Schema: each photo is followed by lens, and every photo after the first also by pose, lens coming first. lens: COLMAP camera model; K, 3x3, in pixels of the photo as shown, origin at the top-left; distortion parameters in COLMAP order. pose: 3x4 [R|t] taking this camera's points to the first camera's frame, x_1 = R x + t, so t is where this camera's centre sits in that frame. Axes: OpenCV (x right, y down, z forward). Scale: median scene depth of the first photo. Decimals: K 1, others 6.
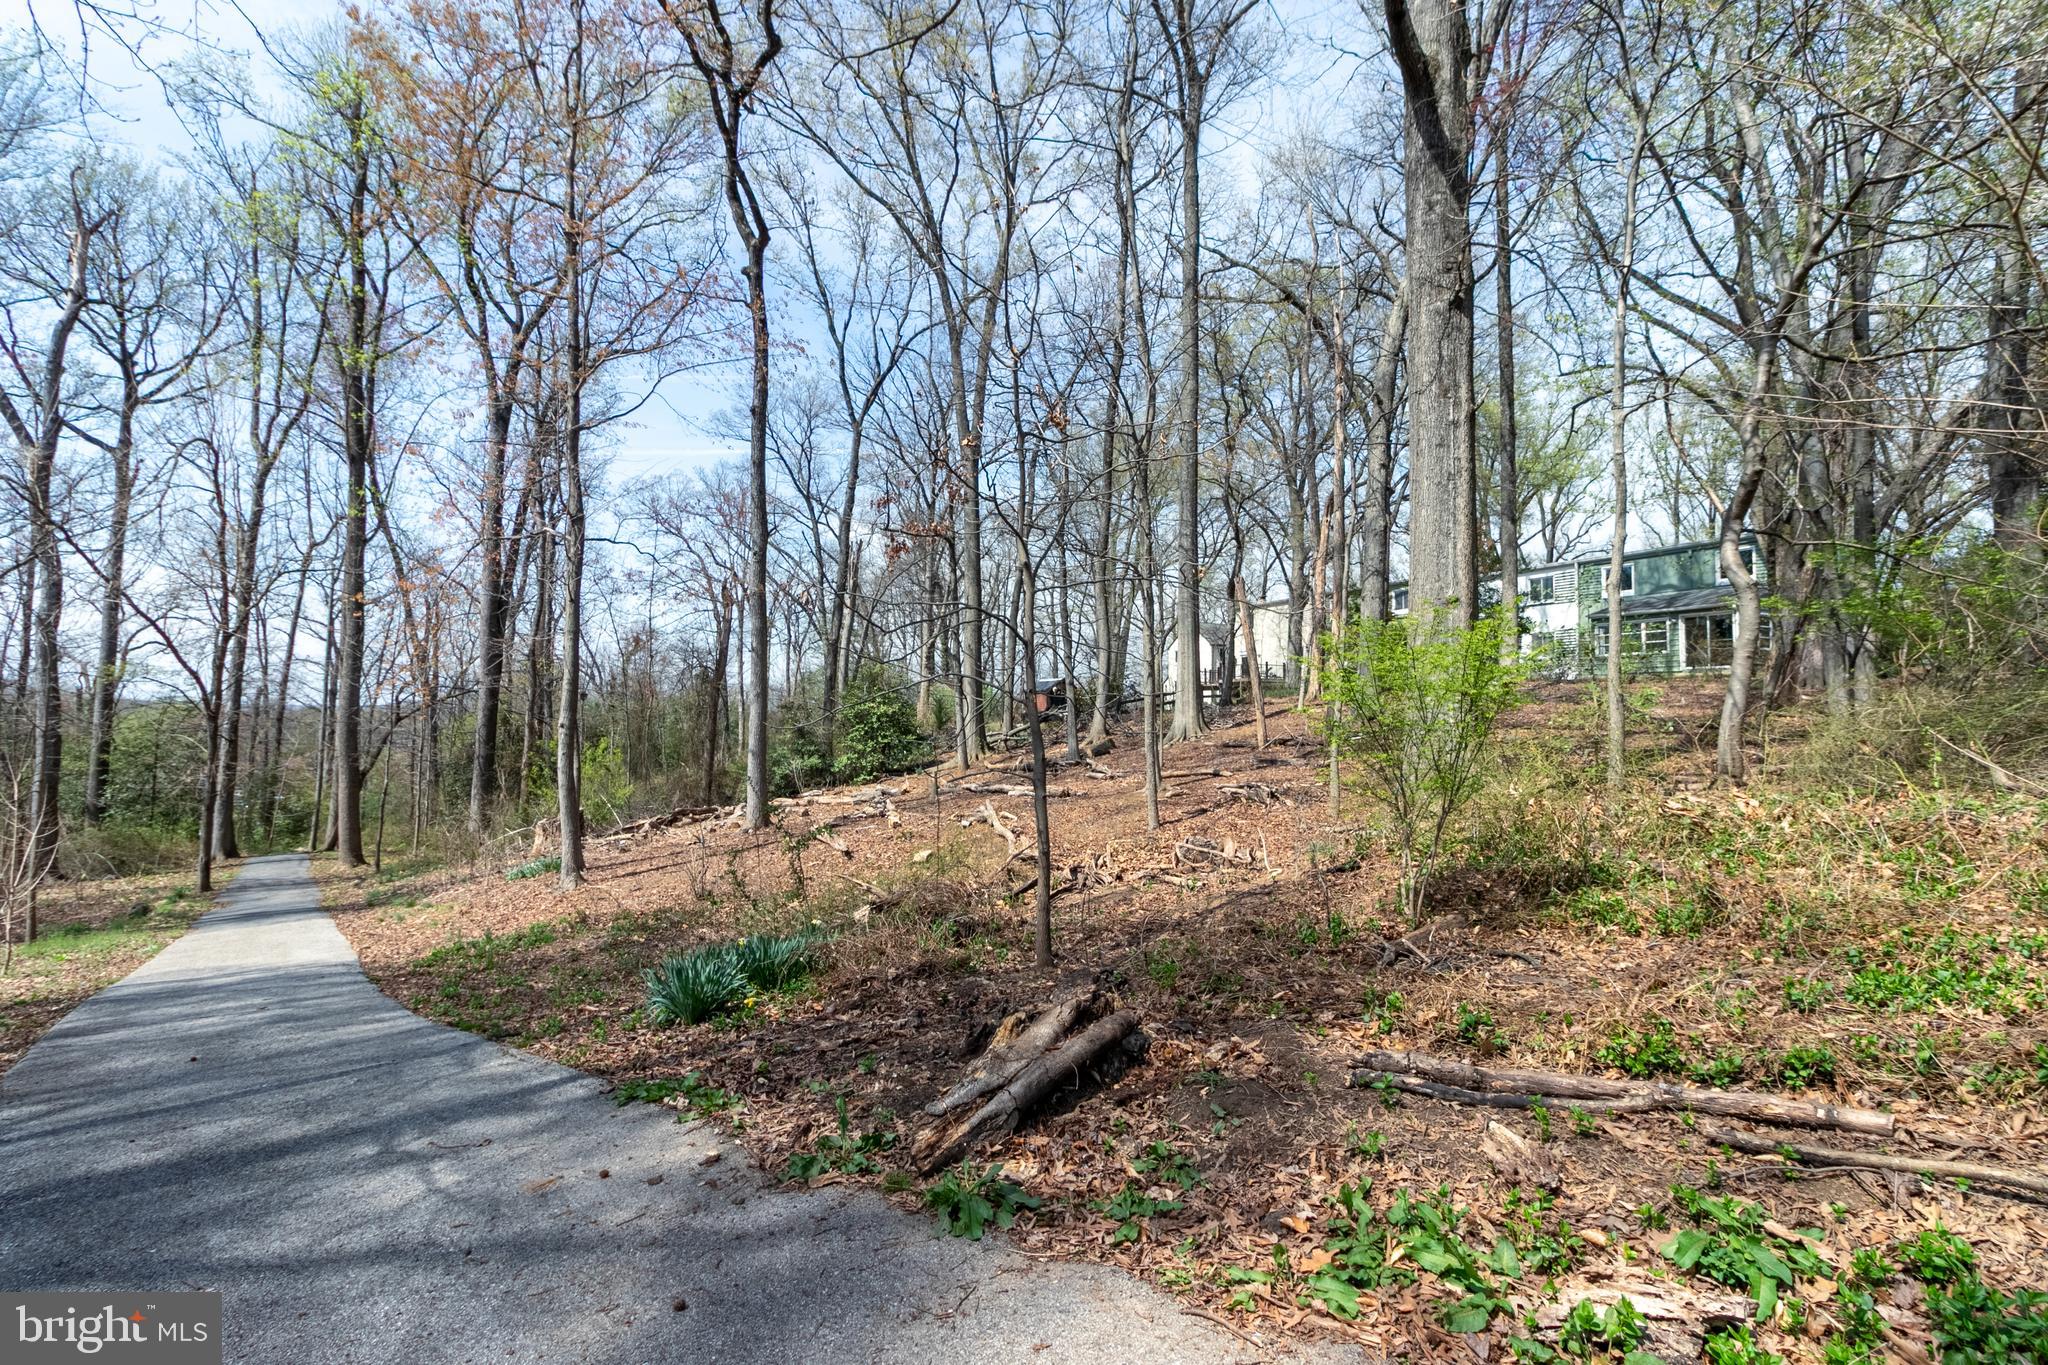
lens RADIAL K [[946.7, 0, 1013.2], [0, 946.7, 662.6], [0, 0, 1]] dist [0.005232, 0.000160]
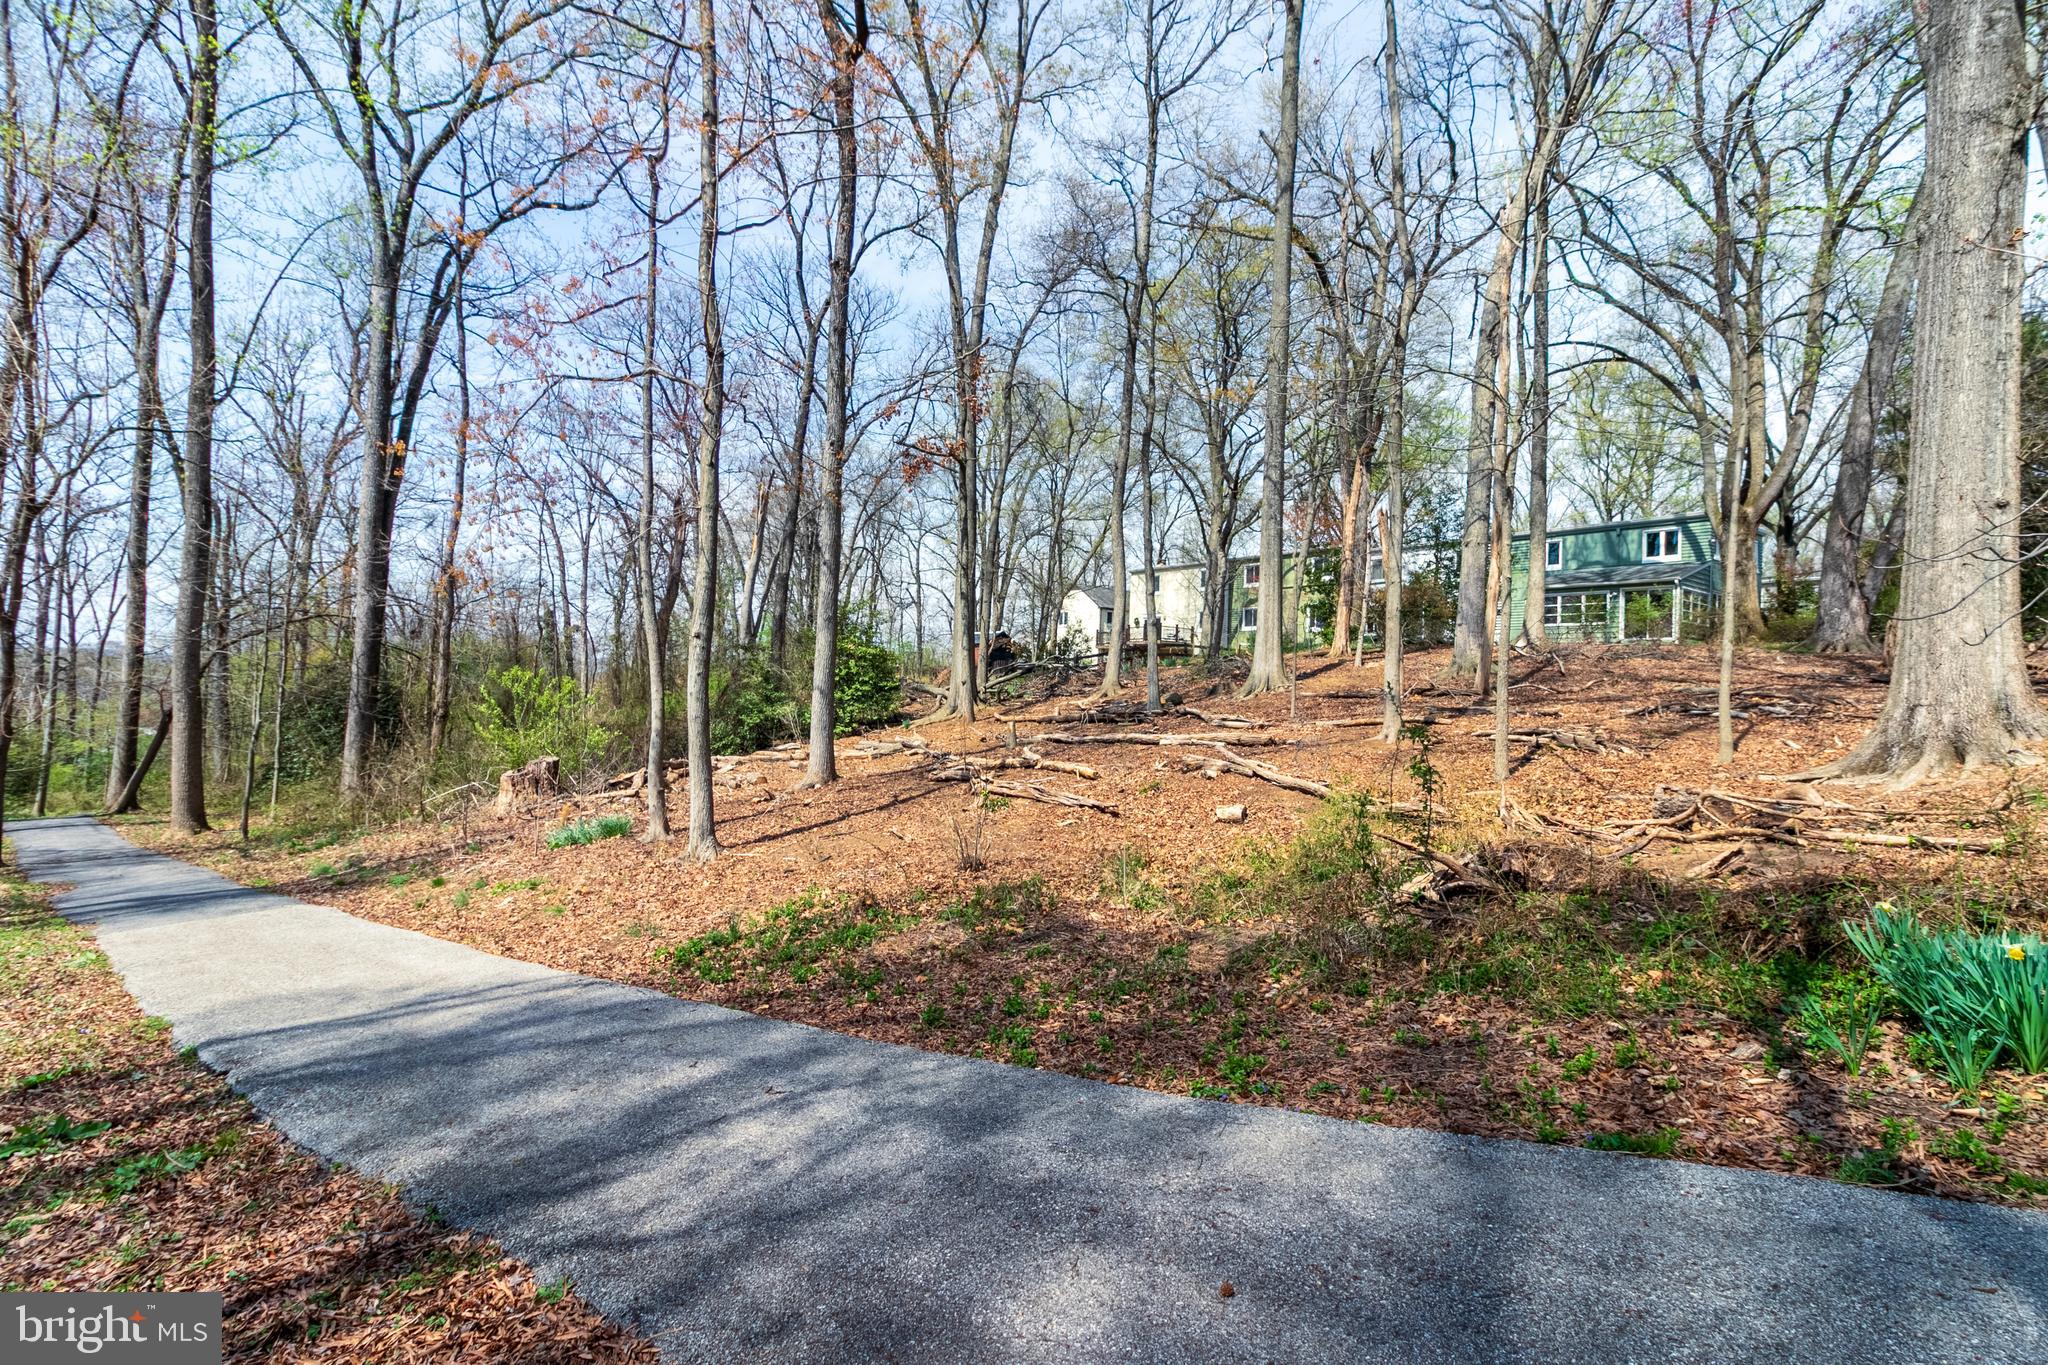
lens RADIAL K [[946.7, 0, 1013.2], [0, 946.7, 662.6], [0, 0, 1]] dist [0.005232, 0.000160]
pose [[0.979768, 0.029997, 0.197876, -0.168958], [-0.037026, 0.998804, 0.031917, 0.024389], [-0.196682, -0.038597, 0.979707, 0.104488]]
